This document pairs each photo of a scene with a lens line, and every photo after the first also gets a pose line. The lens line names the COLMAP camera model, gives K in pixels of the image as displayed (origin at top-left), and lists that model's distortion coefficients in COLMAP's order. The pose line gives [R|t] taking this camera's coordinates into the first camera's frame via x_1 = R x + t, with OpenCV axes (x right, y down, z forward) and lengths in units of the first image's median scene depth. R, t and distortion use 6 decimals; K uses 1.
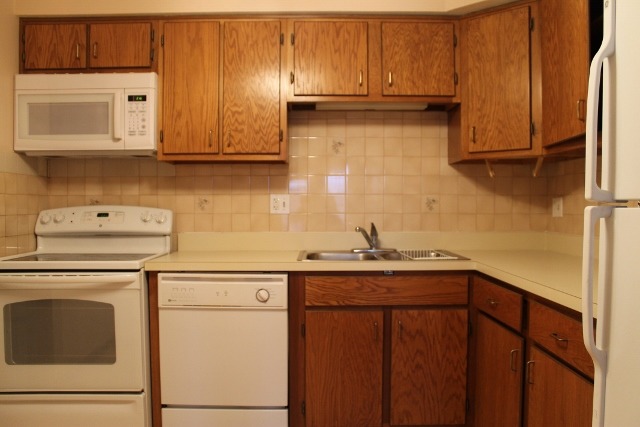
lens RADIAL K [[539.1, 0, 320.0], [0, 539.1, 213.5], [0, 0, 1]] dist [-0.117966, 0.000792]
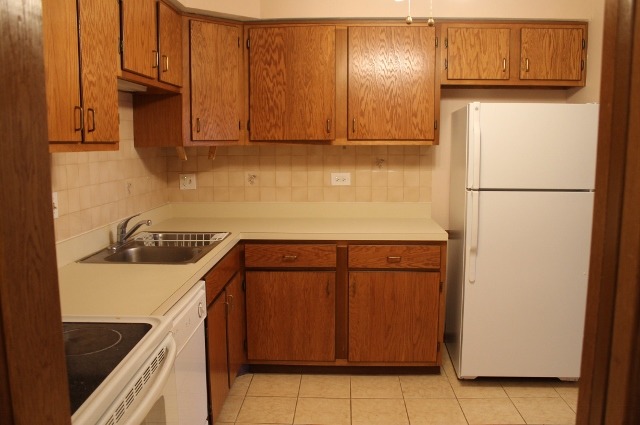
lens RADIAL K [[539.1, 0, 320.0], [0, 539.1, 212.5], [0, 0, 1]] dist [-0.117966, 0.000792]
pose [[0.042543, -0.133045, 0.990197, -0.870083], [0.014209, 0.991074, 0.132552, -0.112455], [-0.998994, 0.008431, 0.044053, 0.701133]]
